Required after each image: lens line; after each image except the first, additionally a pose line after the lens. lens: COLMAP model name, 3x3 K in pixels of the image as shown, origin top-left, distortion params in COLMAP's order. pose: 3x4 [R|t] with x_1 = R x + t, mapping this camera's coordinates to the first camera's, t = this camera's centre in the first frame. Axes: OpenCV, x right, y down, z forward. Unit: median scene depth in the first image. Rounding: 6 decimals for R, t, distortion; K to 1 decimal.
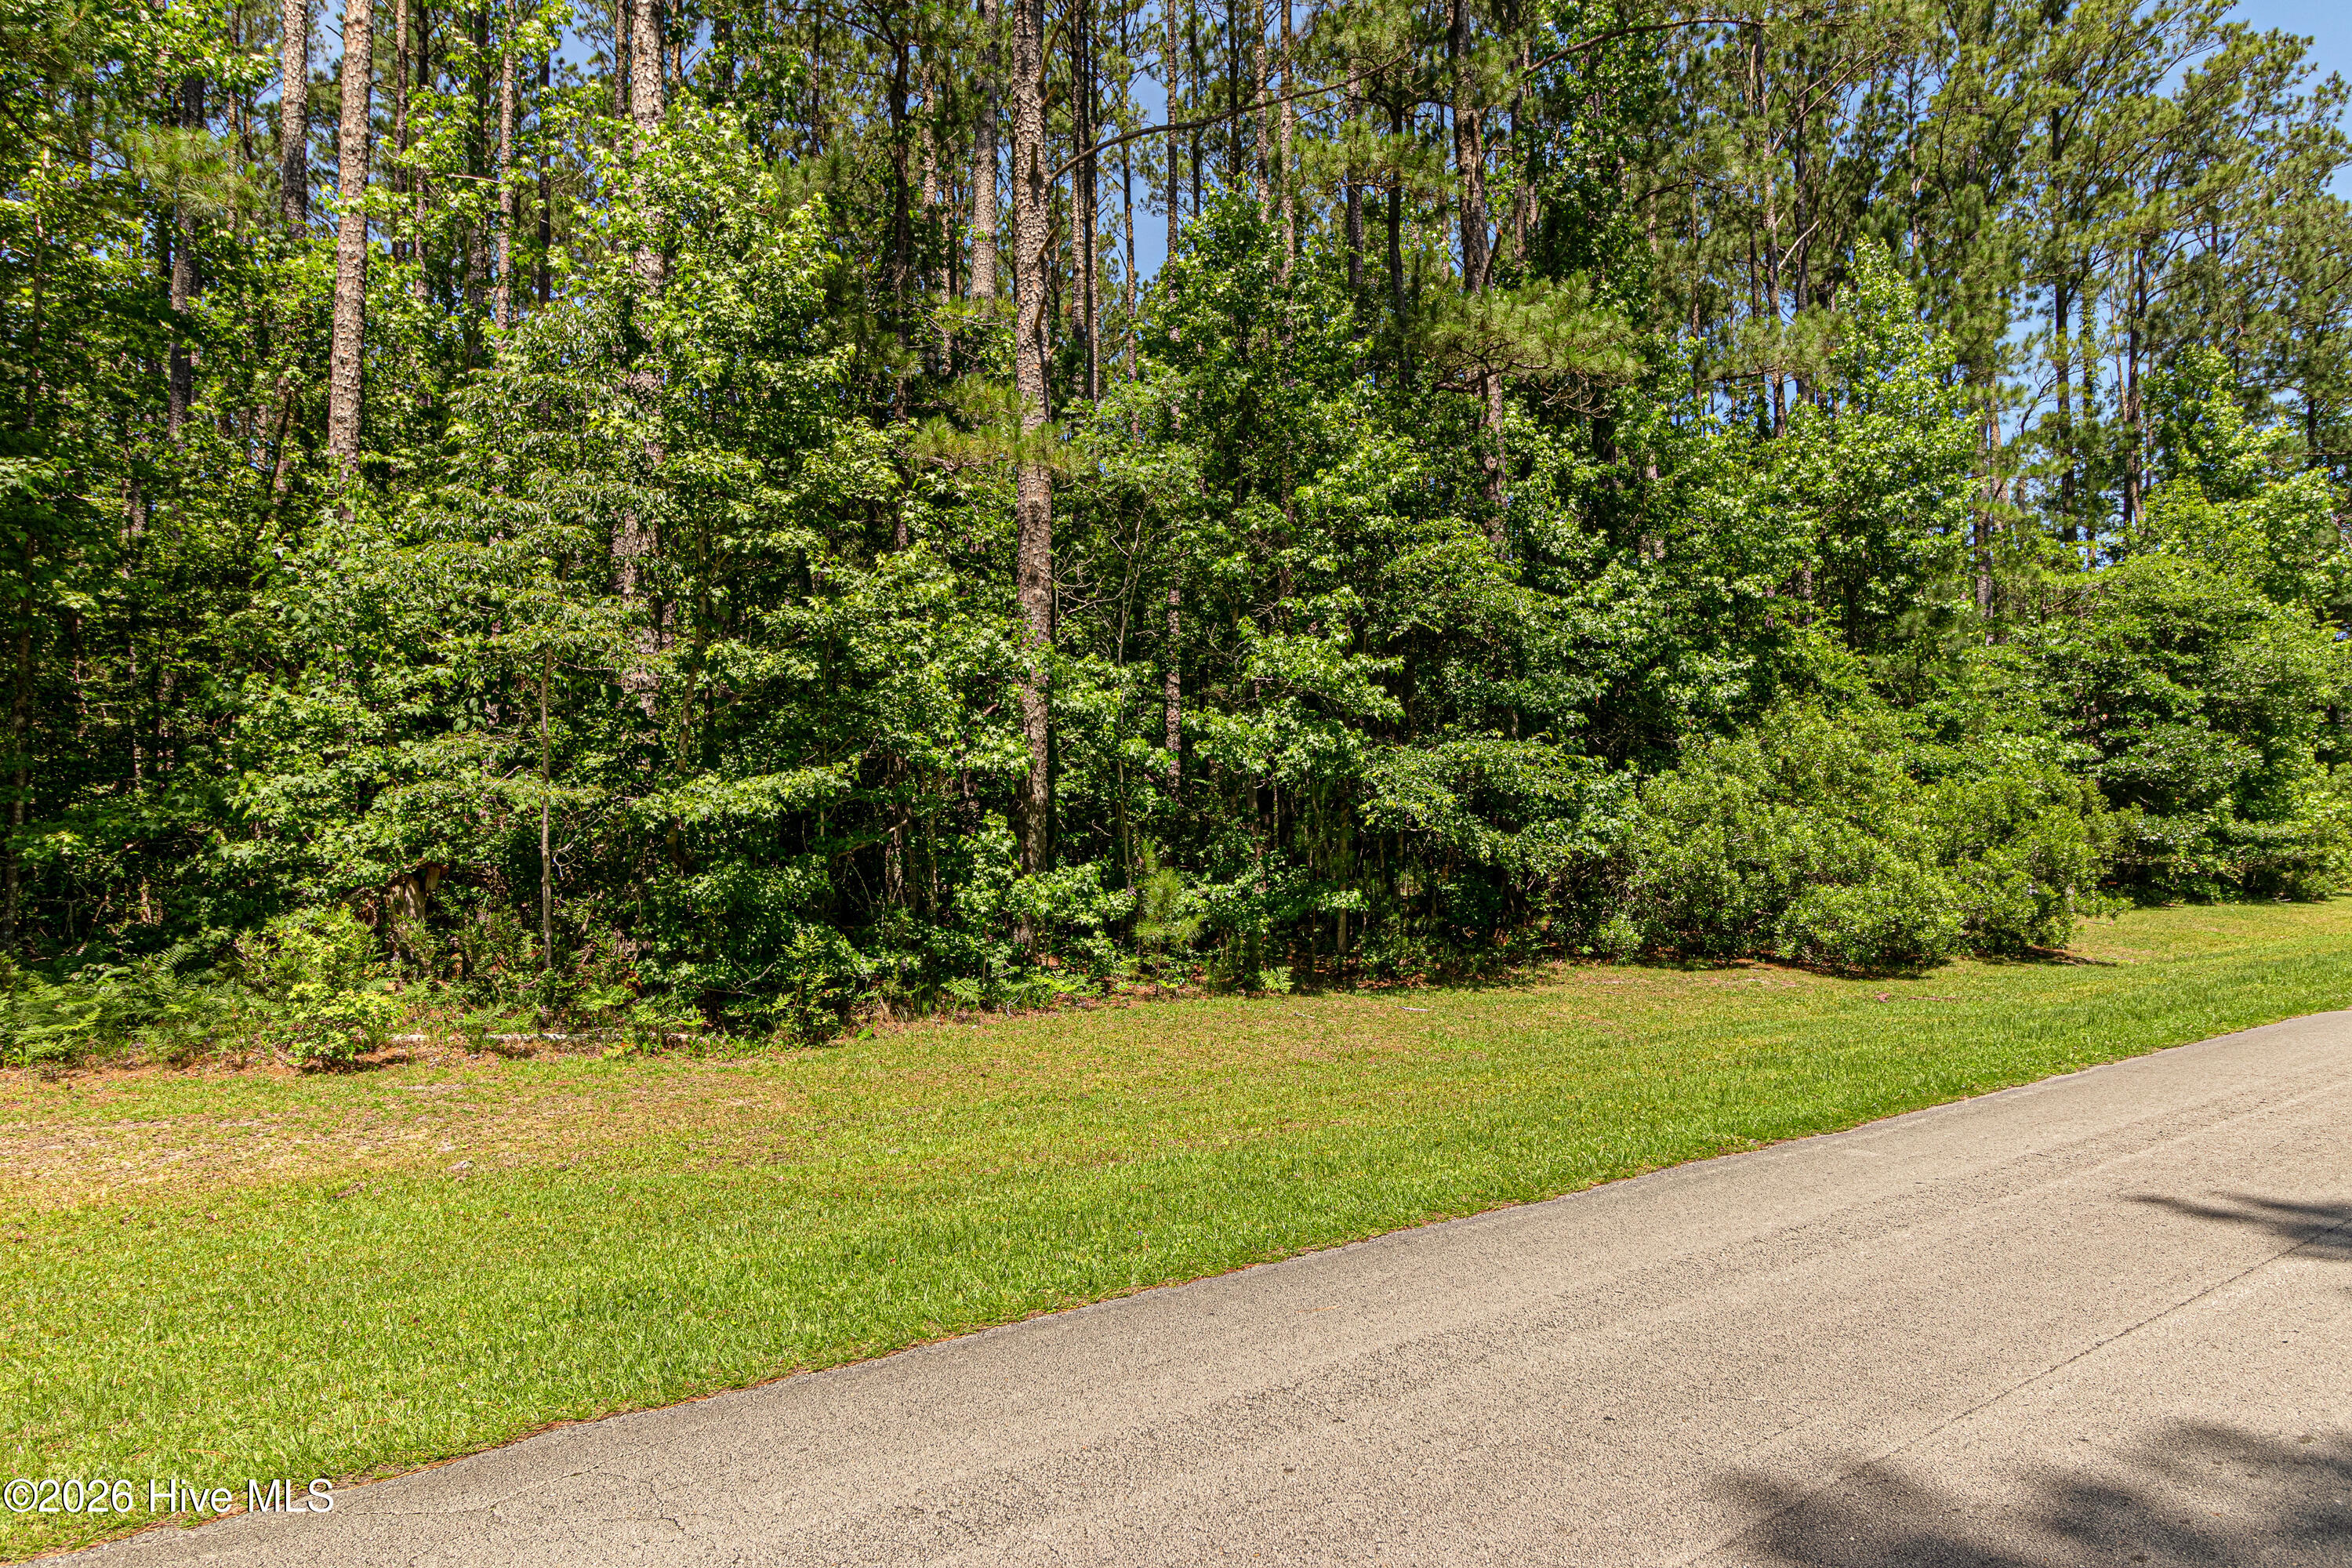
lens RADIAL K [[1539.1, 0, 1188.8], [0, 1539.1, 838.4], [0, 0, 1]] dist [-0.014166, 0.011078]
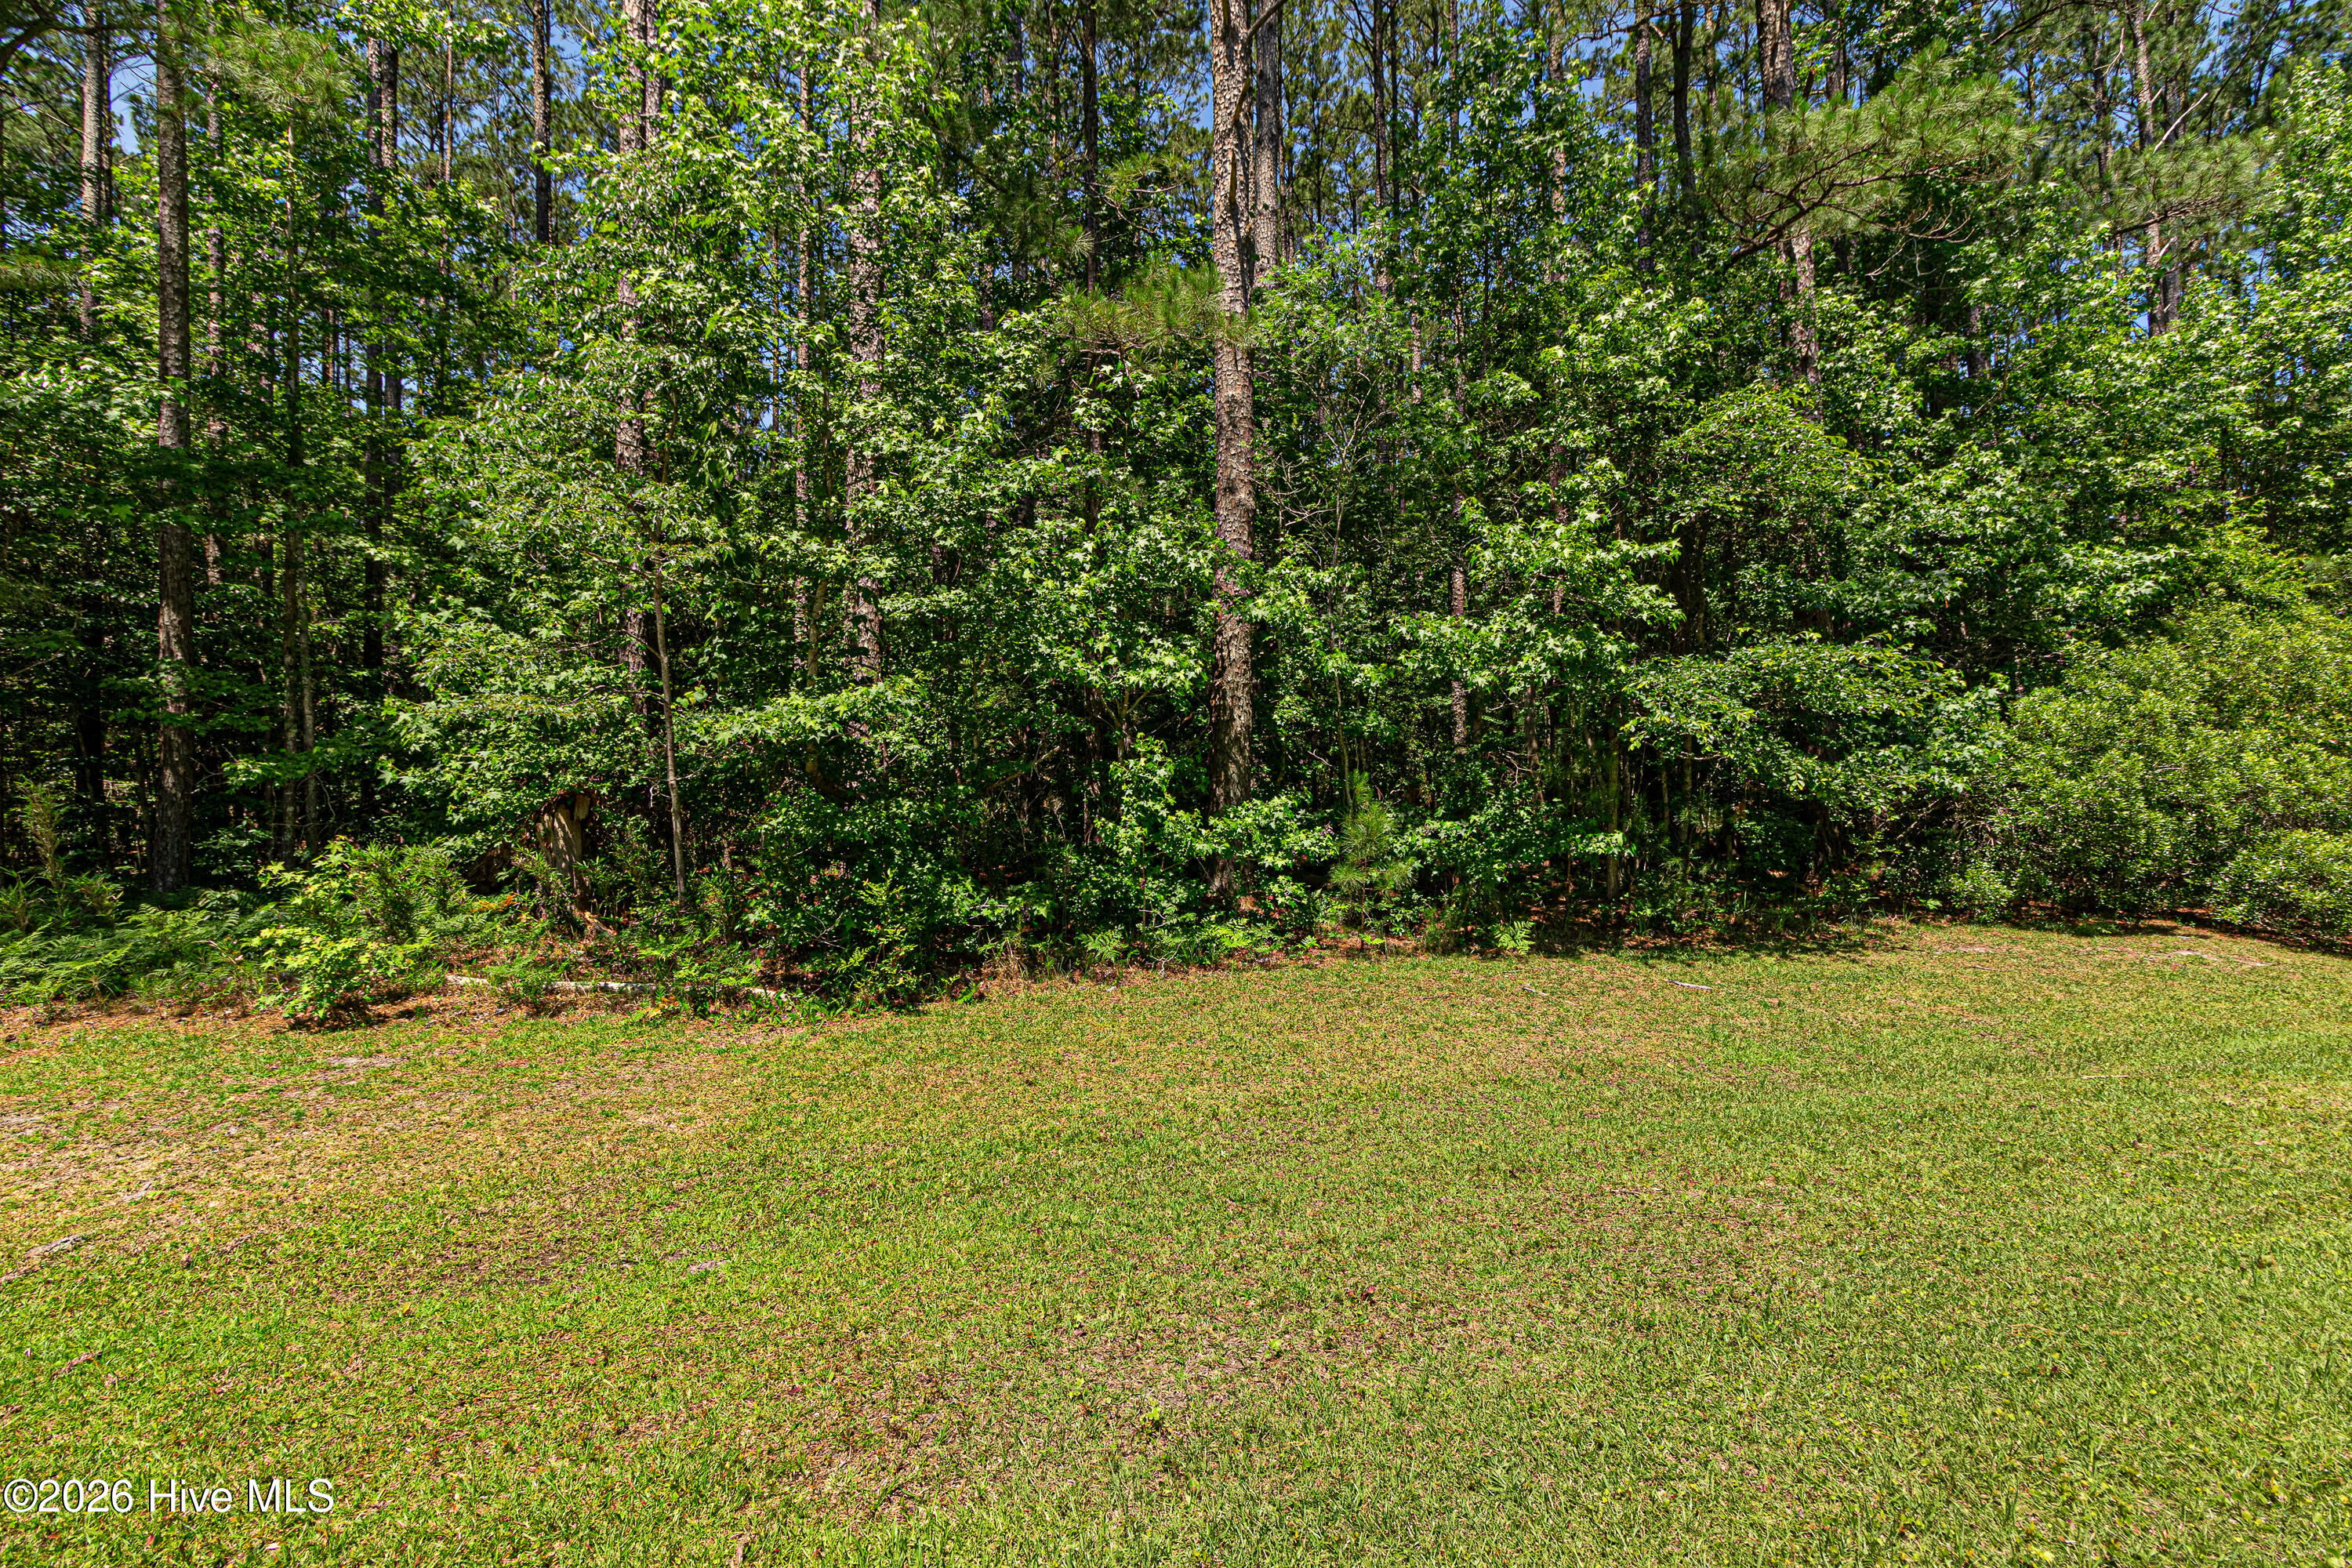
lens RADIAL K [[1085.1, 0, 1172.1], [0, 1085.1, 779.9], [0, 0, 1]] dist [0.001056, -0.000004]
pose [[0.946960, 0.000714, -0.321349, 0.058594], [-0.000320, 0.999999, 0.001281, 0.004760], [0.321350, -0.001110, 0.946960, 0.315509]]
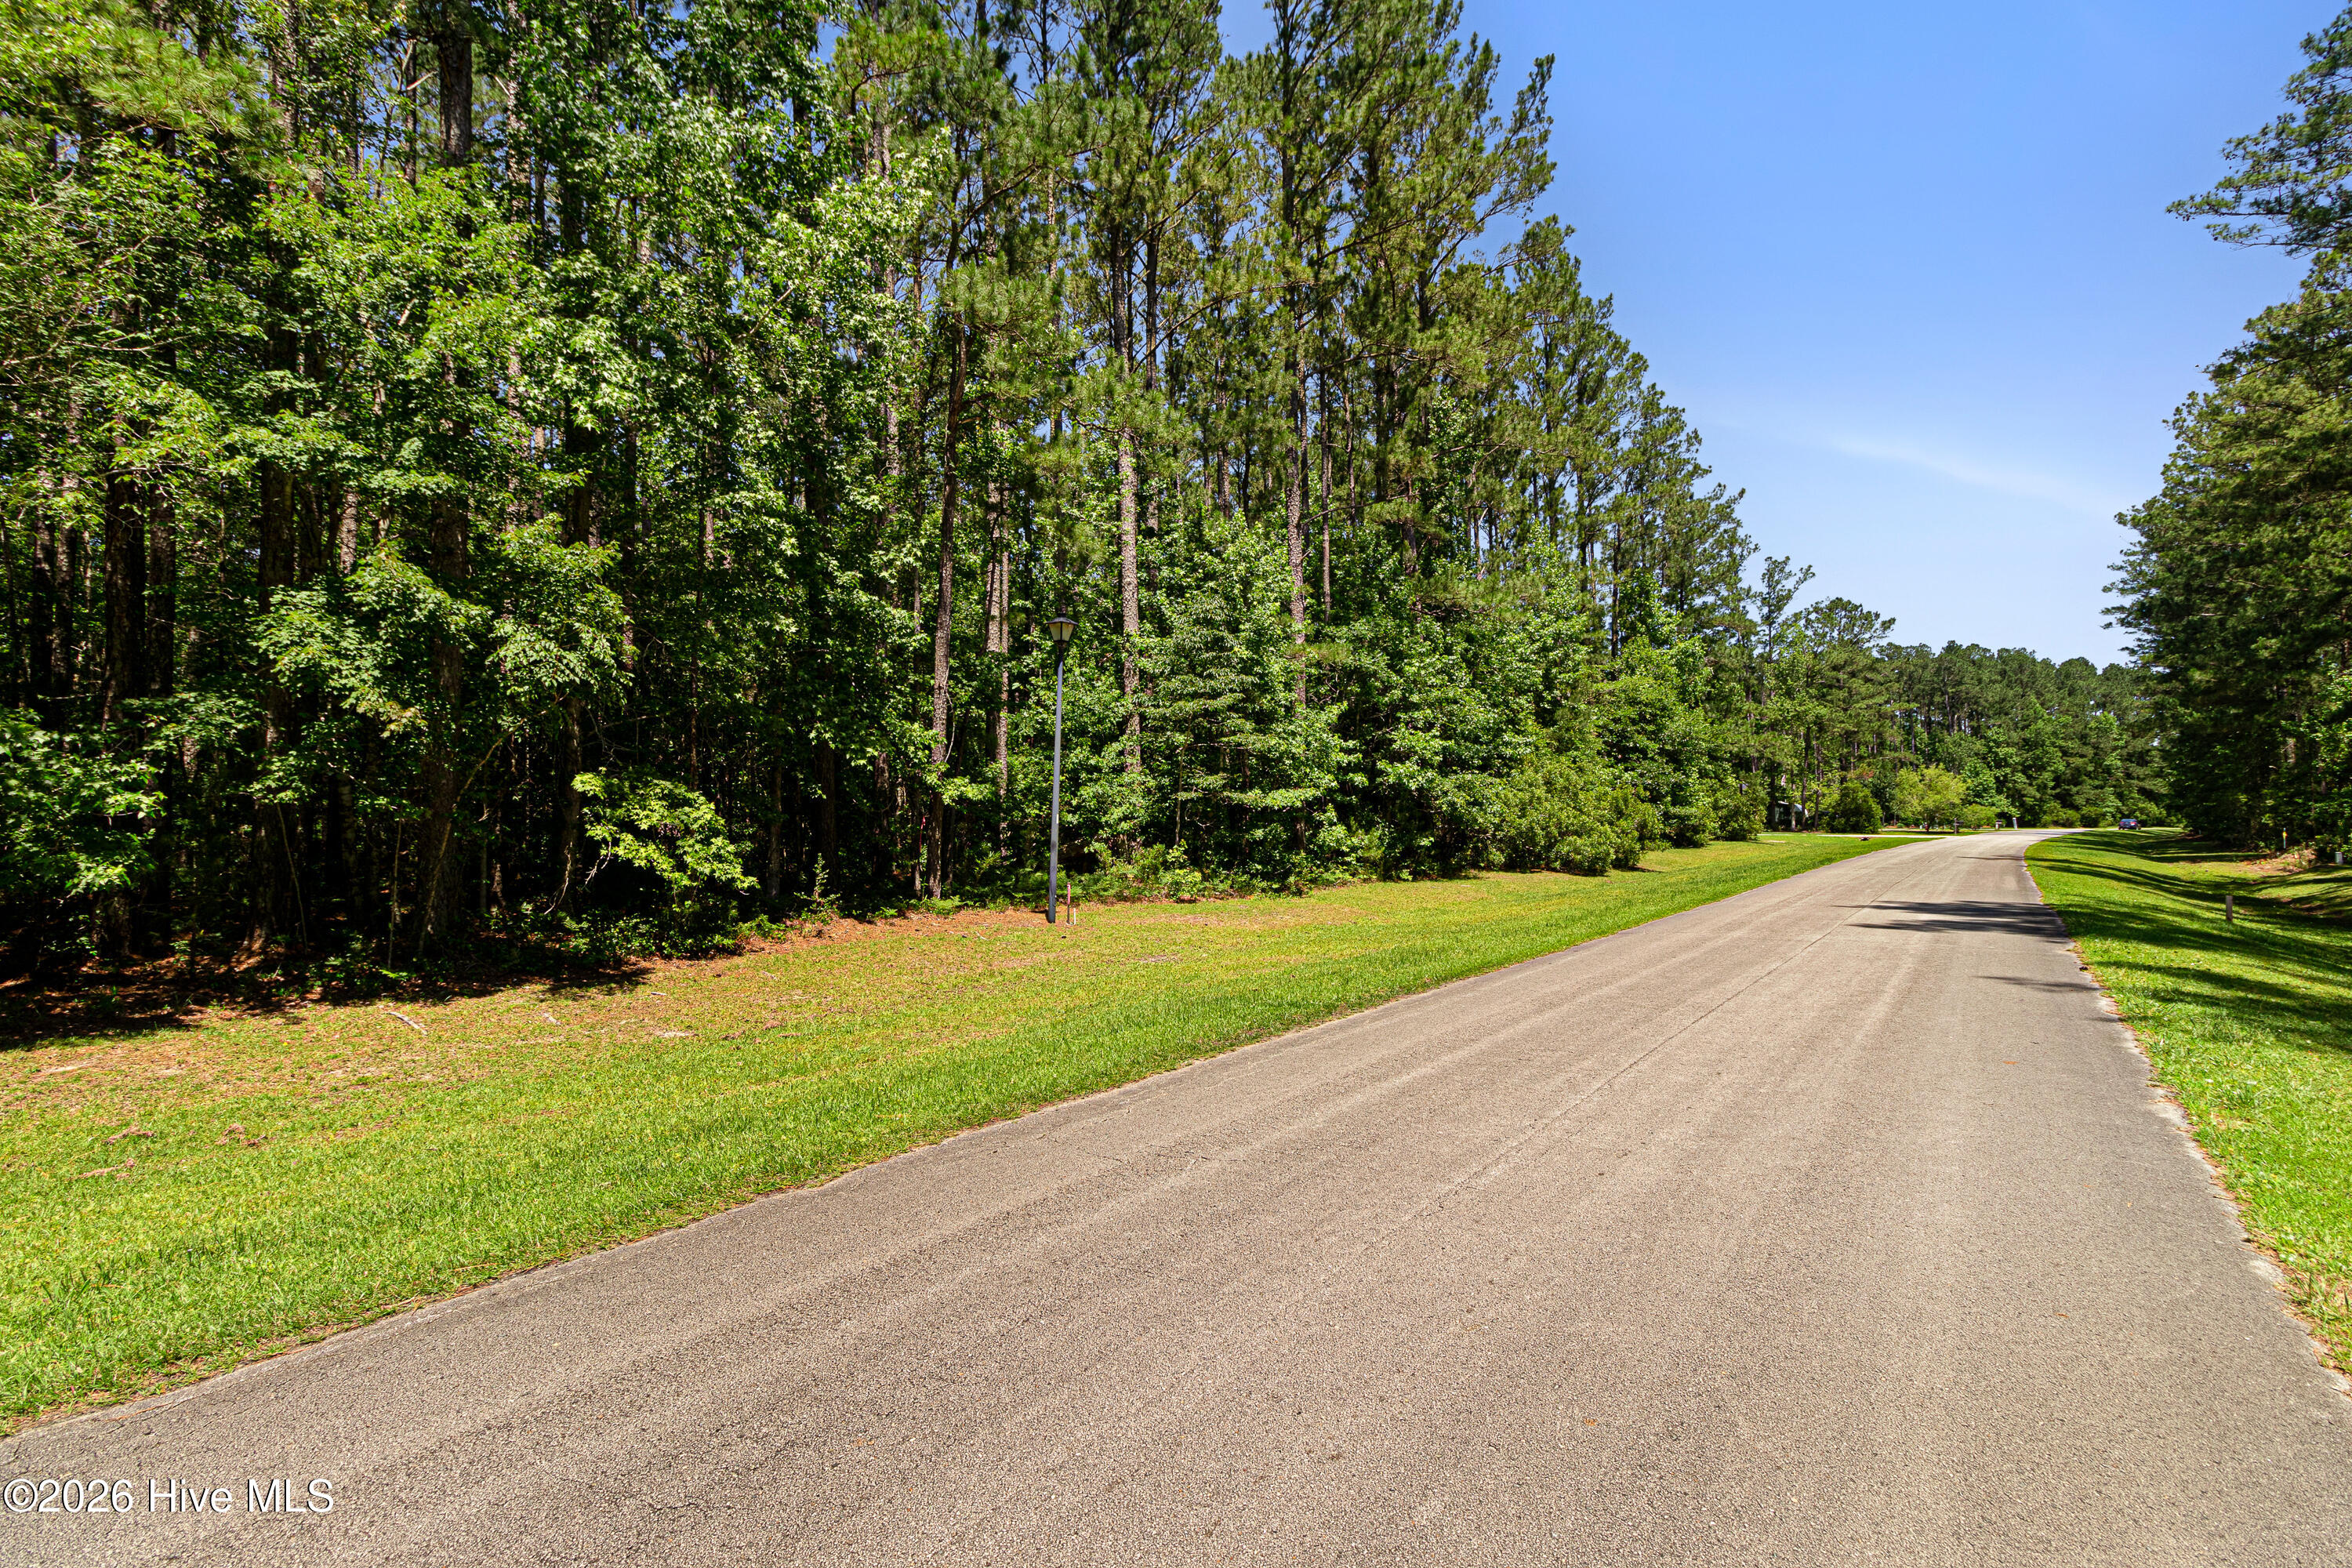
lens RADIAL K [[1085.1, 0, 1164.0], [0, 1085.1, 801.7], [0, 0, 1]] dist [0.001056, -0.000004]
pose [[0.970525, 0.008755, 0.240843, -0.582906], [-0.006586, 0.999930, -0.009809, -0.001440], [-0.240912, 0.007933, 0.970515, -0.439836]]
